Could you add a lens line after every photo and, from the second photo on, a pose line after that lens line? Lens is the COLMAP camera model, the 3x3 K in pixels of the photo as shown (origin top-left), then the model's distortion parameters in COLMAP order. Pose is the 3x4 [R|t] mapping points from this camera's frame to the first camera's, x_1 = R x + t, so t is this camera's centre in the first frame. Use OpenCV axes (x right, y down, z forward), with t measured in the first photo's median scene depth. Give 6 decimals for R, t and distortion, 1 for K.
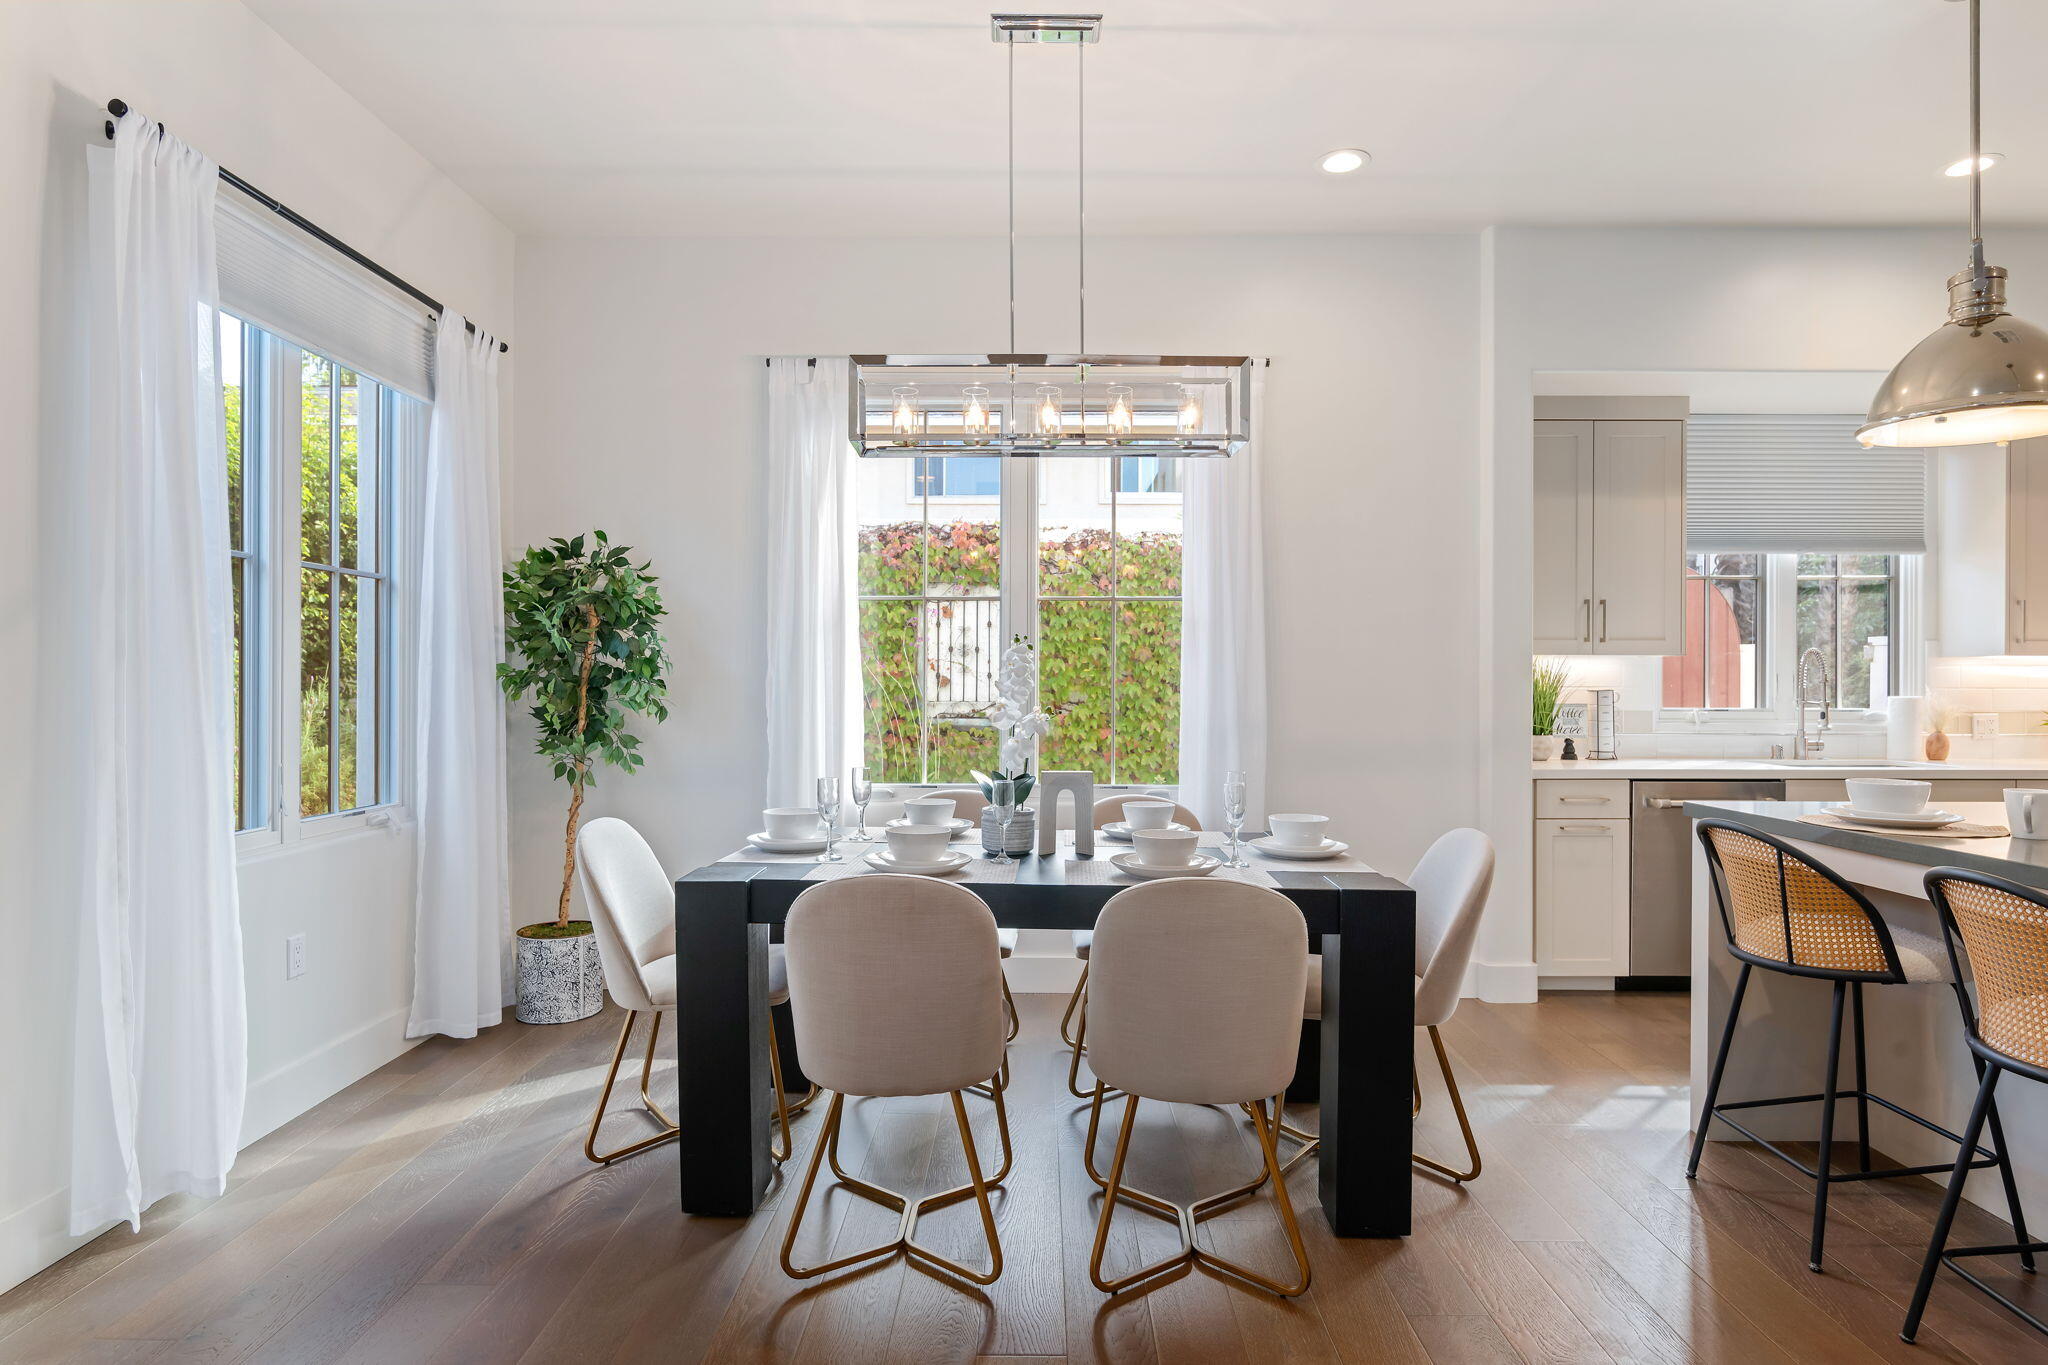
lens RADIAL K [[1074.5, 0, 1024.0], [0, 1074.5, 682.5], [0, 0, 1]] dist [-0.008343, -0.000567]
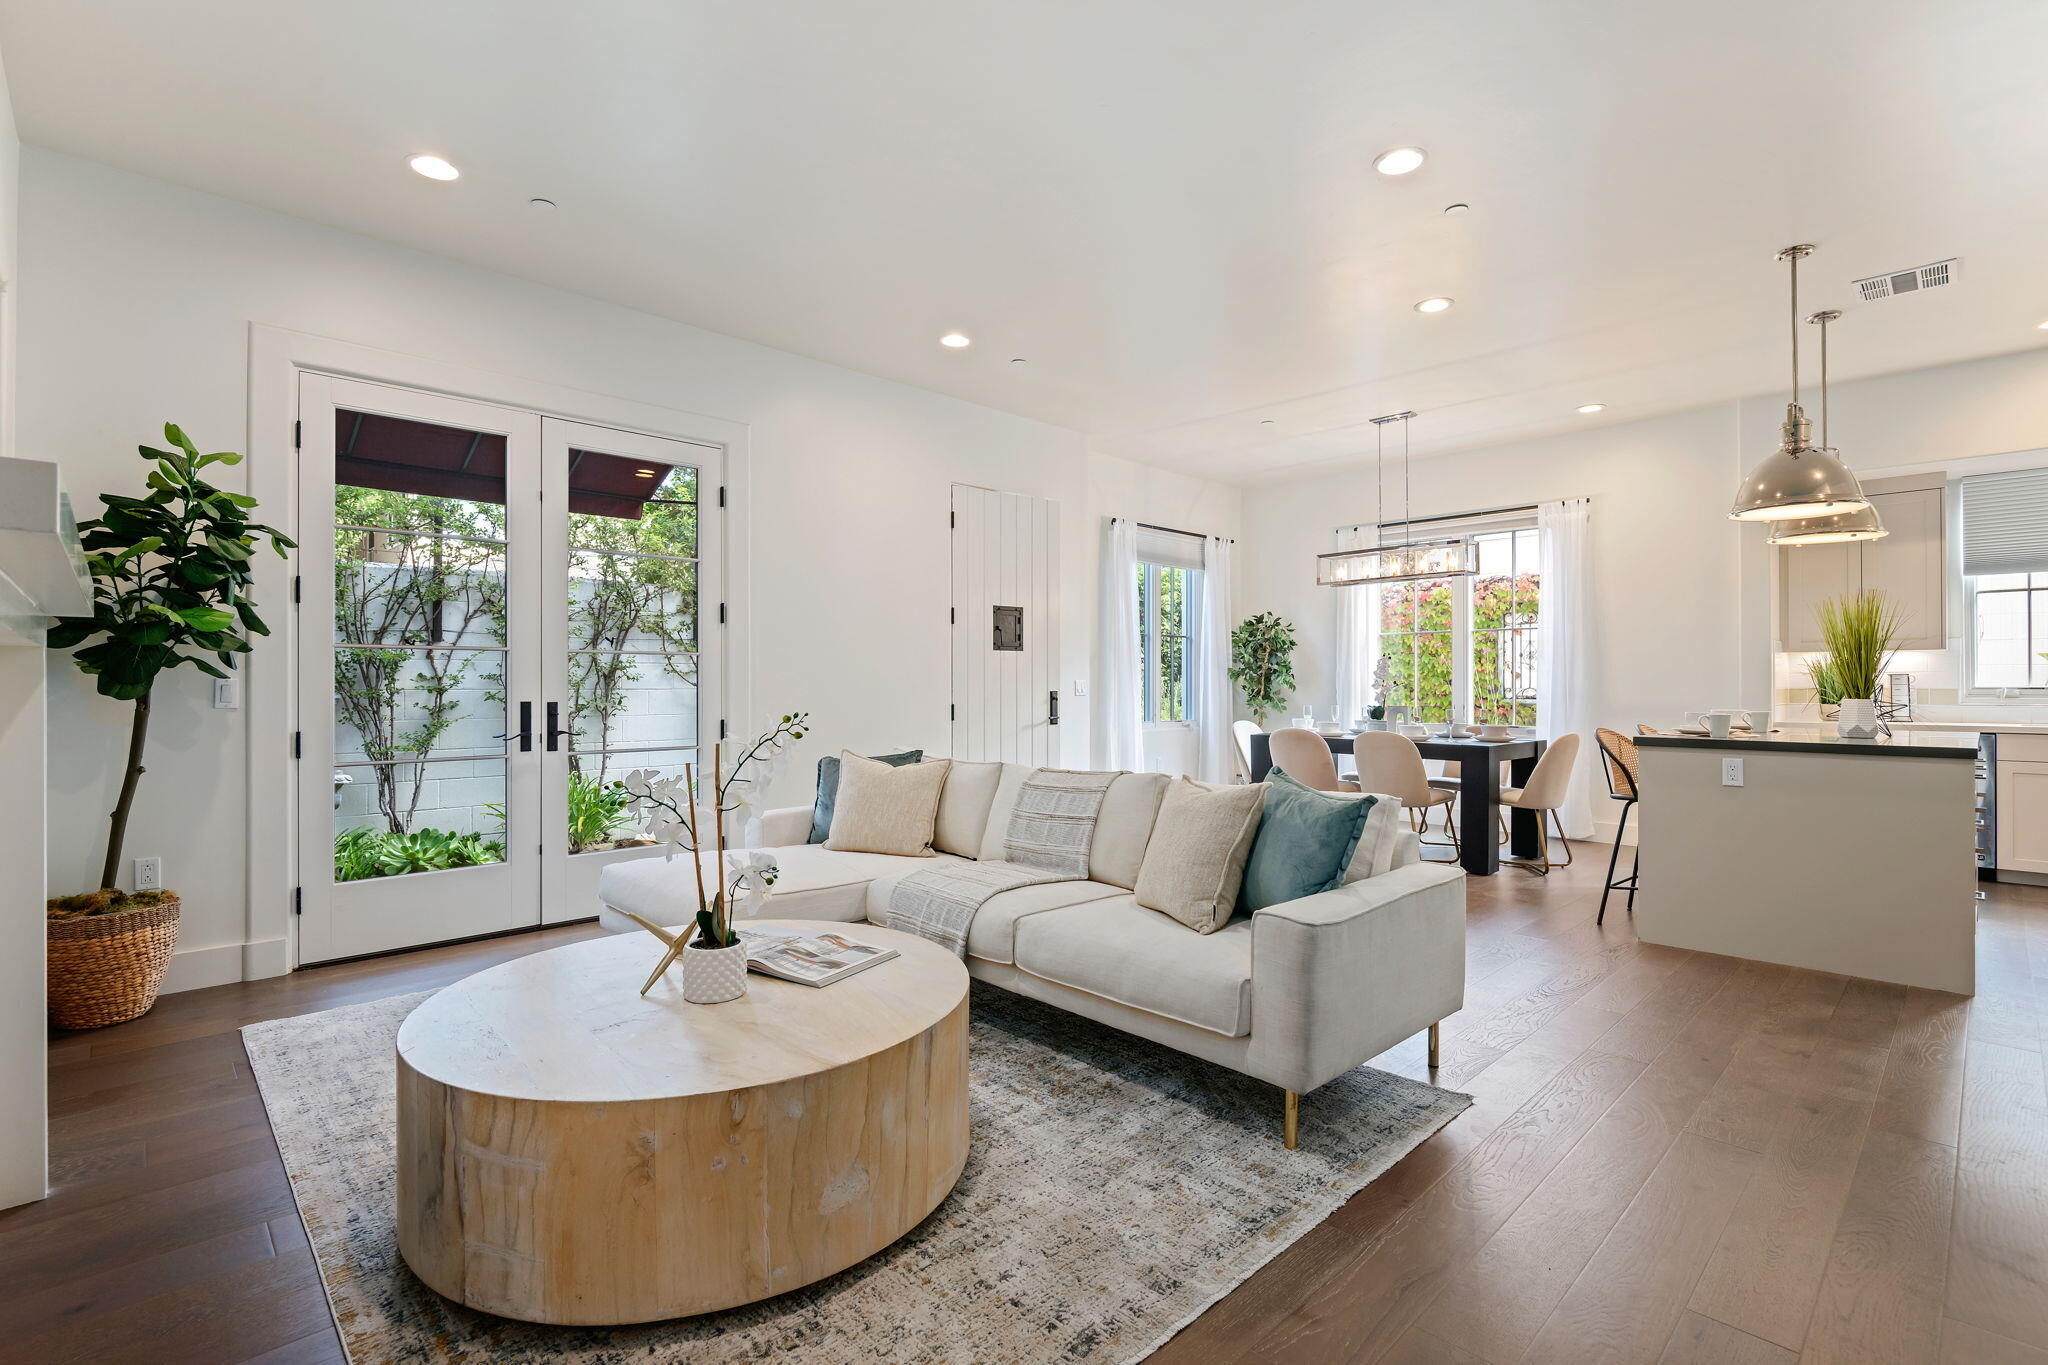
lens RADIAL K [[922.7, 0, 1024.0], [0, 922.7, 682.5], [0, 0, 1]] dist [-0.001216, -0.006709]
pose [[0.707233, -0.005308, -0.706960, 0.652719], [0.003471, 0.999986, -0.004035, 0.021682], [0.706972, 0.000400, 0.707242, -0.816939]]
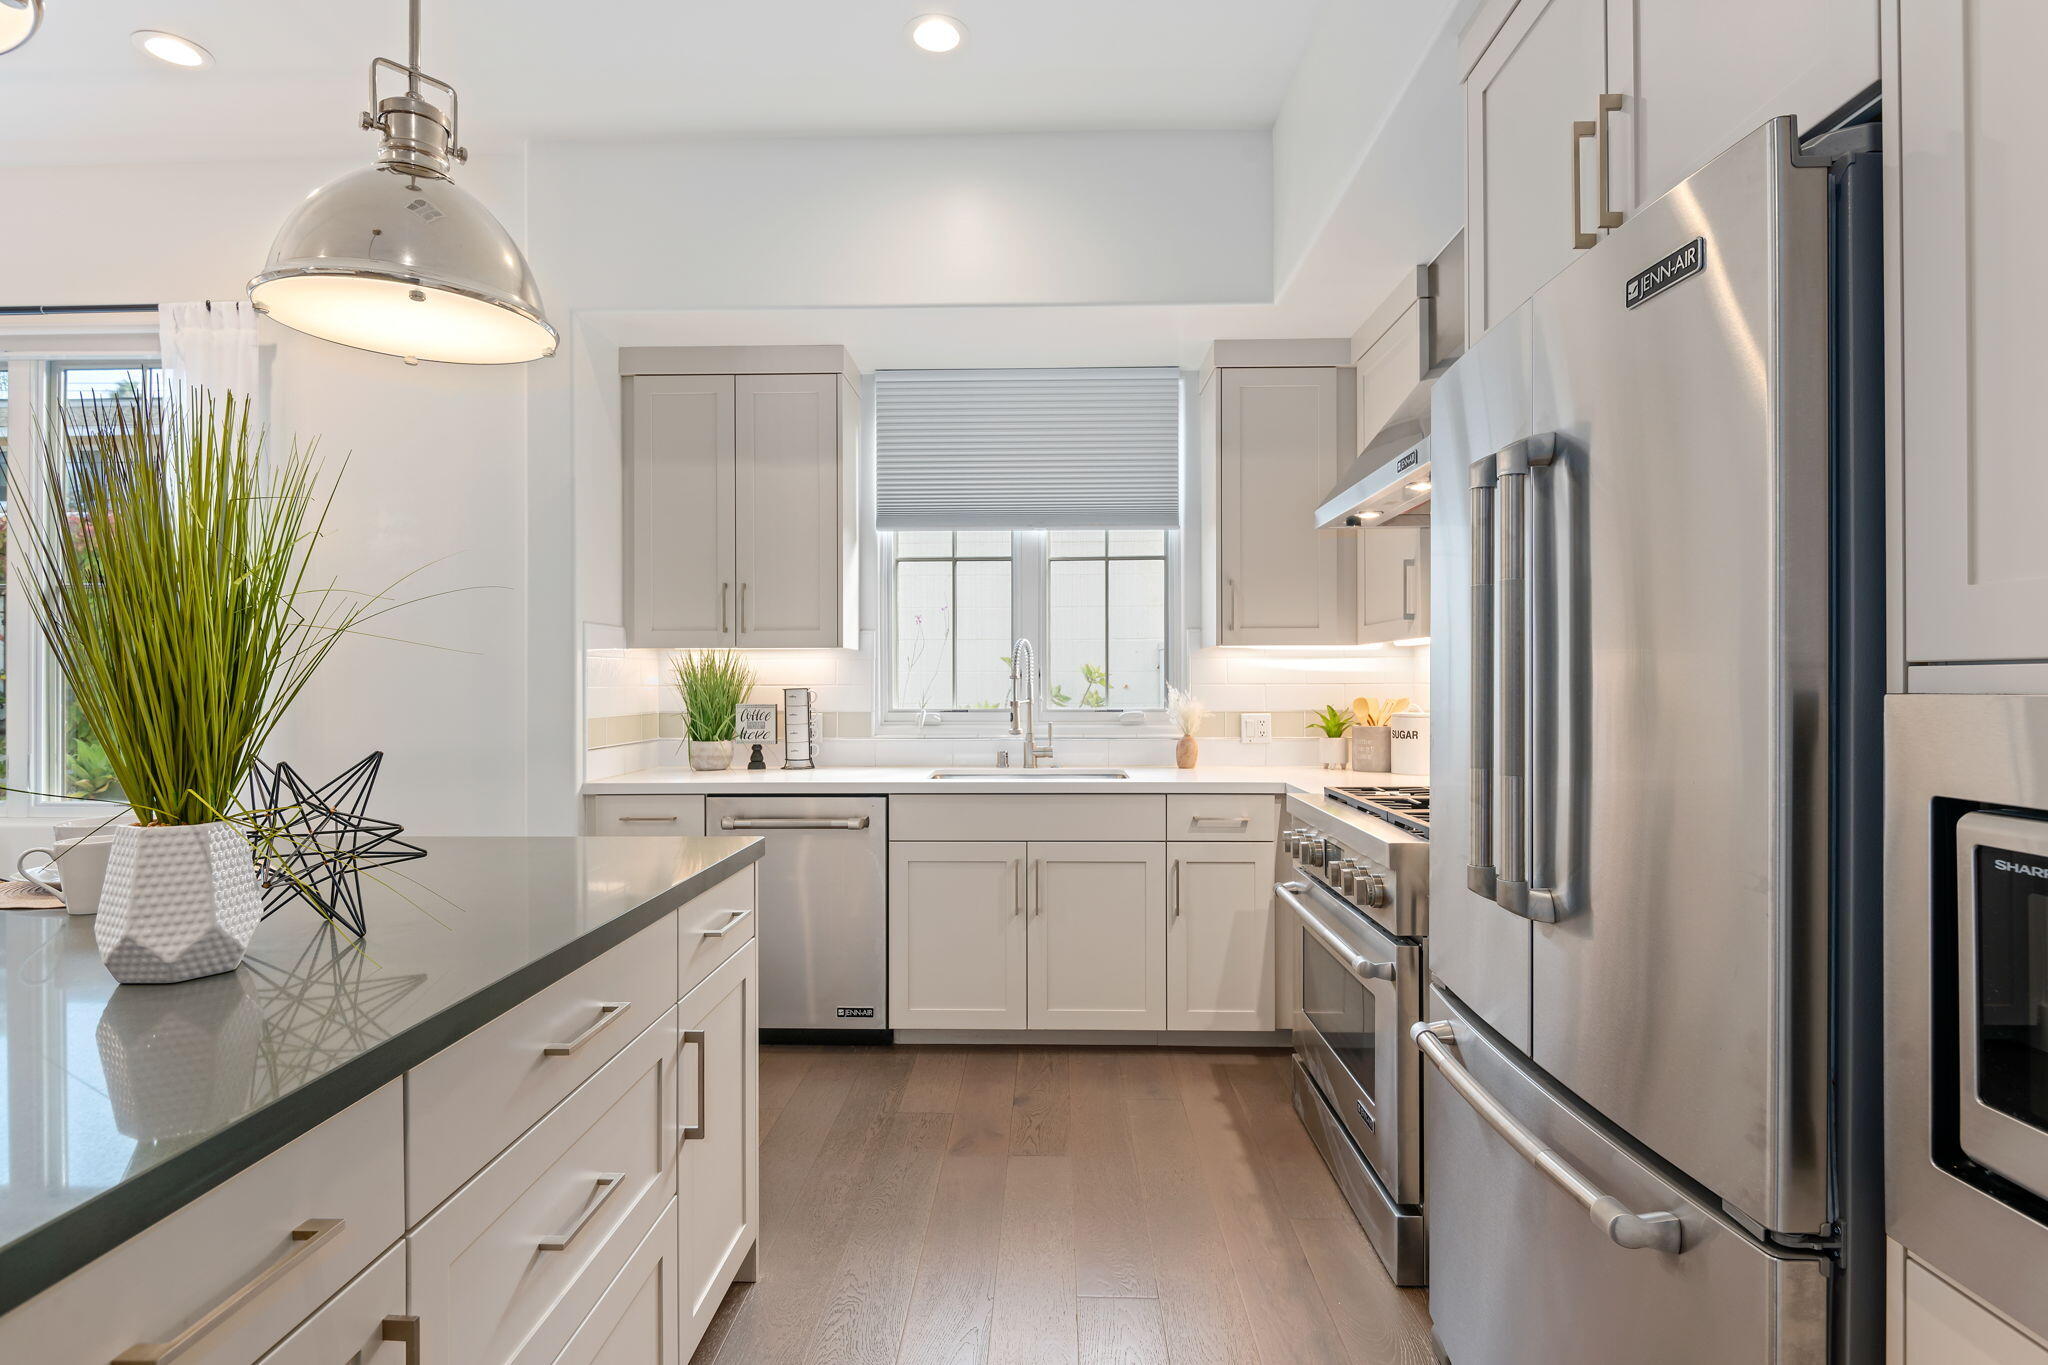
lens RADIAL K [[1015.7, 0, 1024.0], [0, 1015.7, 682.5], [0, 0, 1]] dist [-0.003622, -0.000194]
pose [[0.999872, -0.006569, -0.014560, 0.827292], [0.006583, 0.999978, 0.000904, 0.002931], [0.014553, -0.001000, 0.999894, 0.203656]]
